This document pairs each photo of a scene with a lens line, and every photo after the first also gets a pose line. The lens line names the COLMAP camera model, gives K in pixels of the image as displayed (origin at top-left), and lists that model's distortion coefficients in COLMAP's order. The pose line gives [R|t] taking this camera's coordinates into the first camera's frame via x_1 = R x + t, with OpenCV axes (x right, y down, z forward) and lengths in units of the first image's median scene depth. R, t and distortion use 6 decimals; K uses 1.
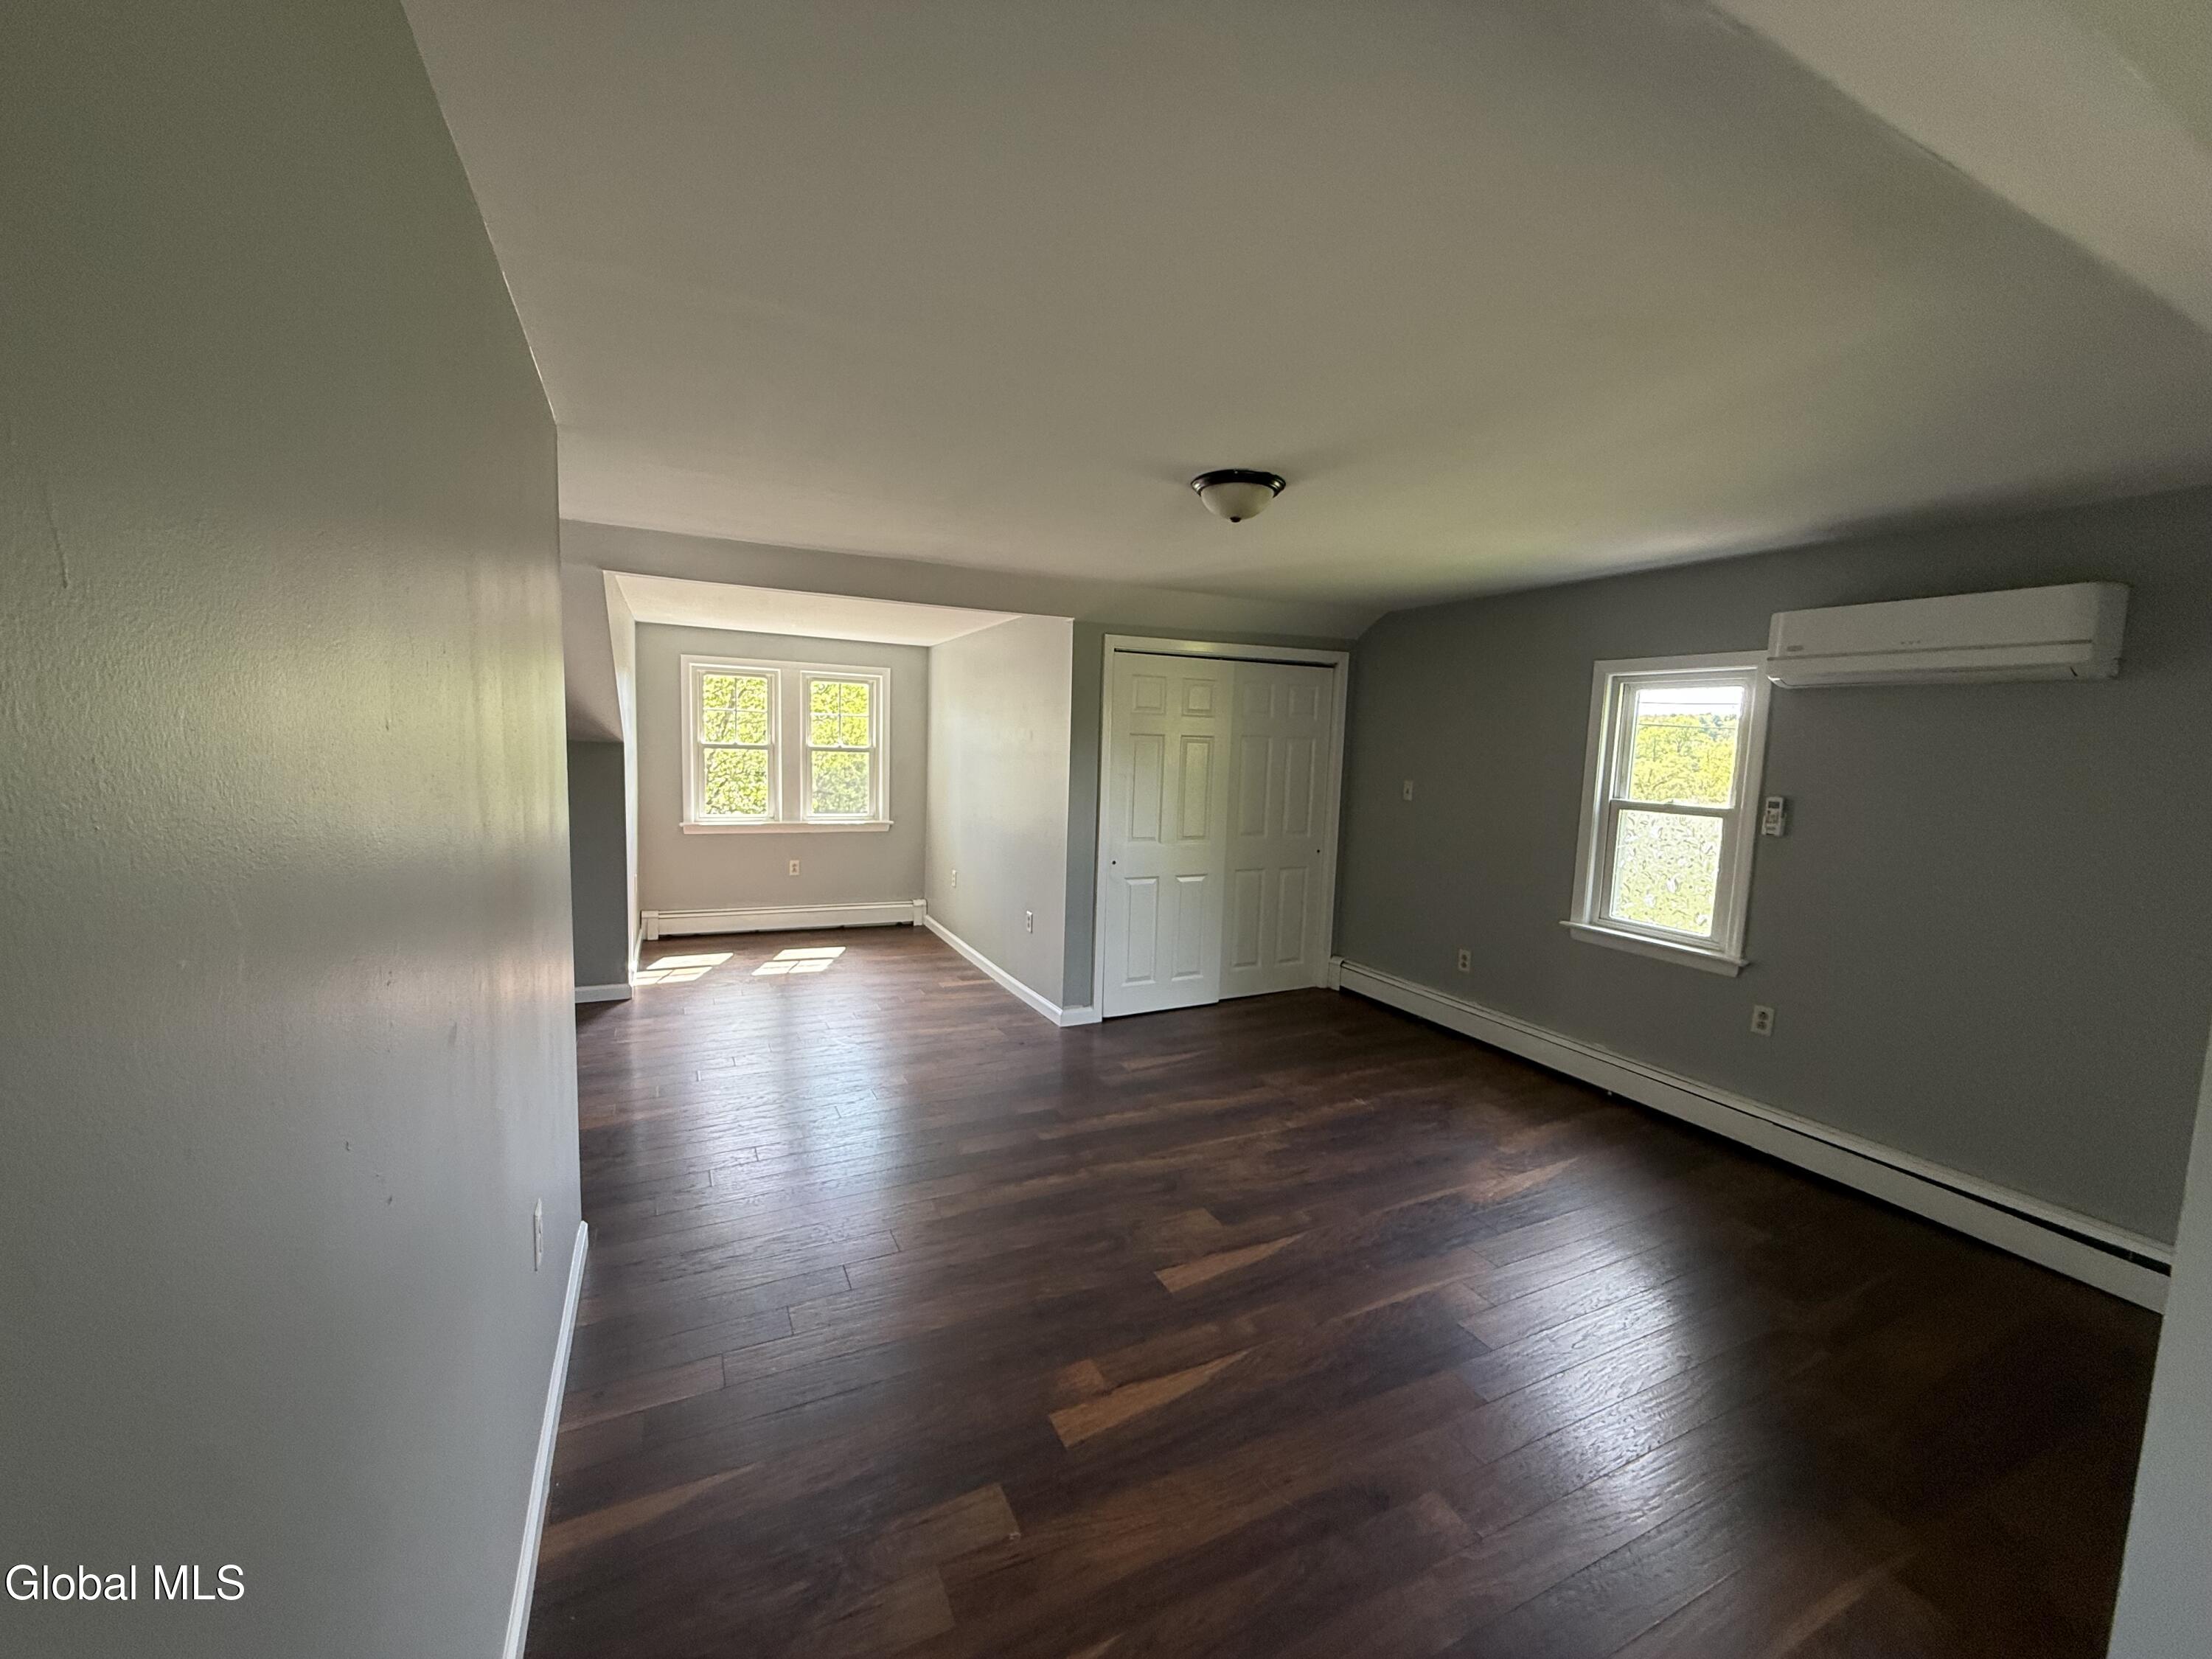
lens RADIAL K [[875.7, 0, 1108.2], [0, 875.7, 826.6], [0, 0, 1]] dist [0.001230, 0.000010]
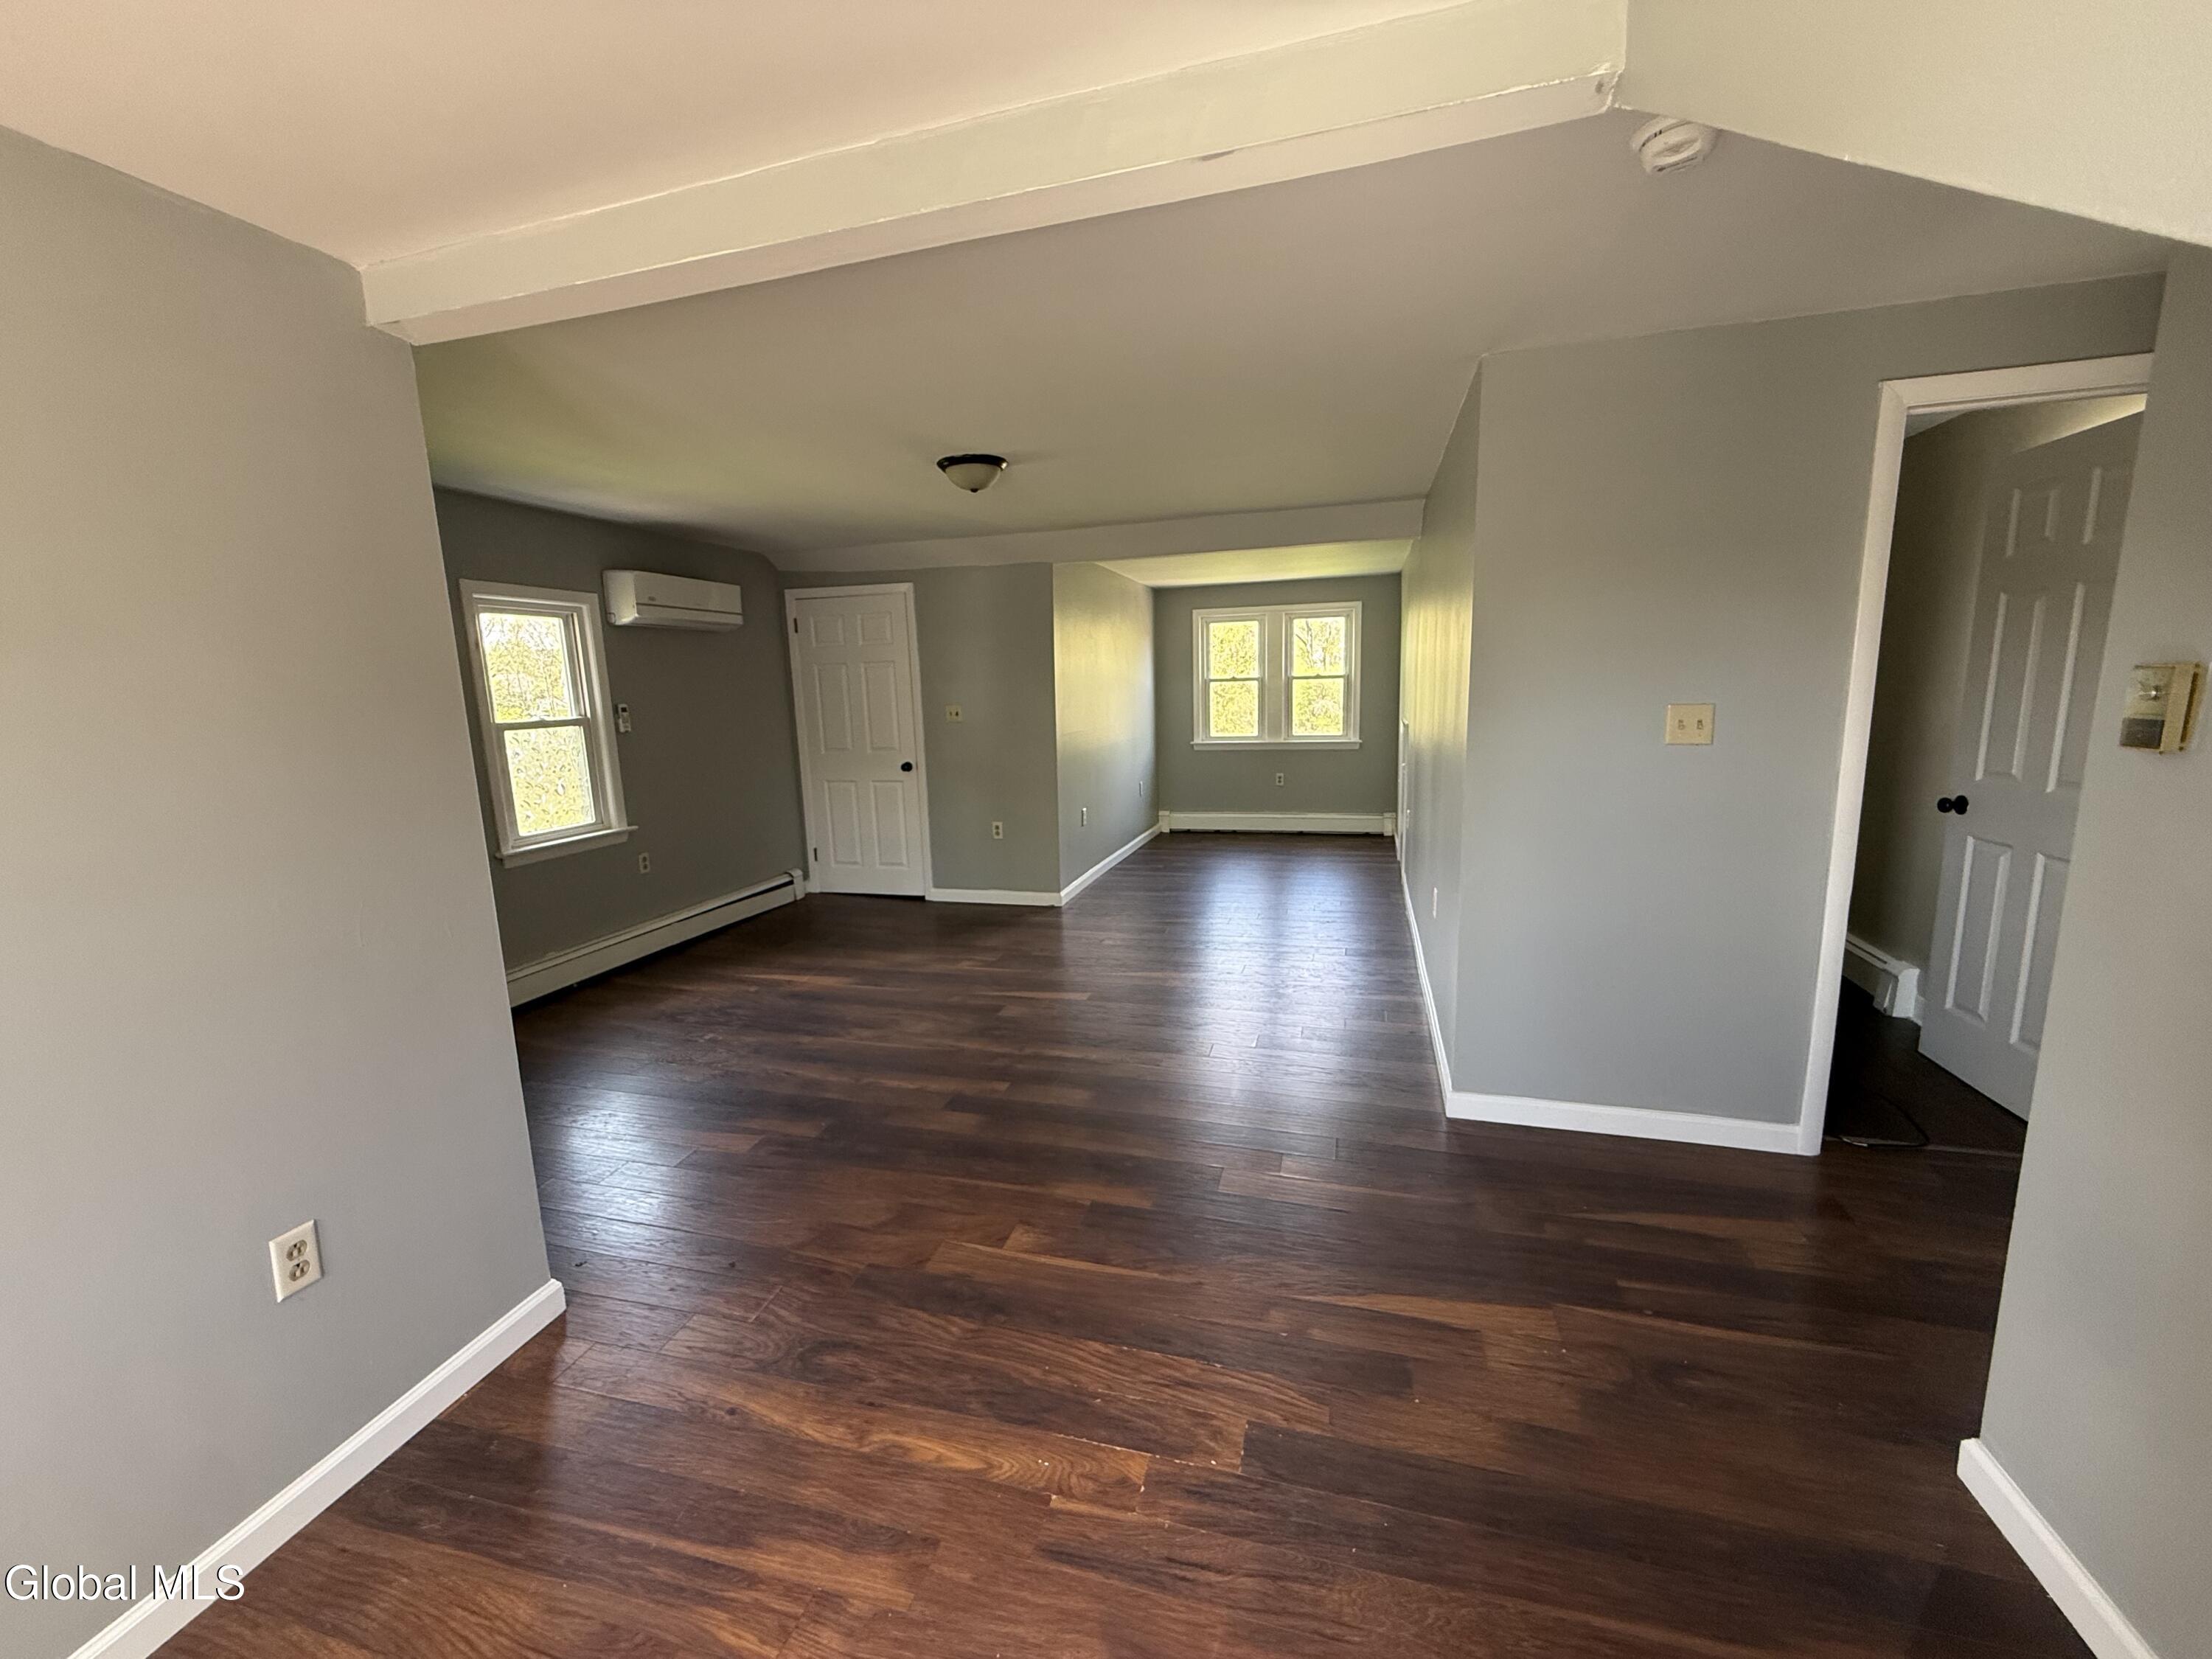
lens RADIAL K [[875.7, 0, 1108.2], [0, 875.7, 826.6], [0, 0, 1]] dist [0.001230, 0.000010]
pose [[-0.744267, -0.130674, 0.654974, -0.726218], [0.057917, 0.964351, 0.258211, -0.157220], [-0.665366, 0.230112, -0.710167, 1.486474]]
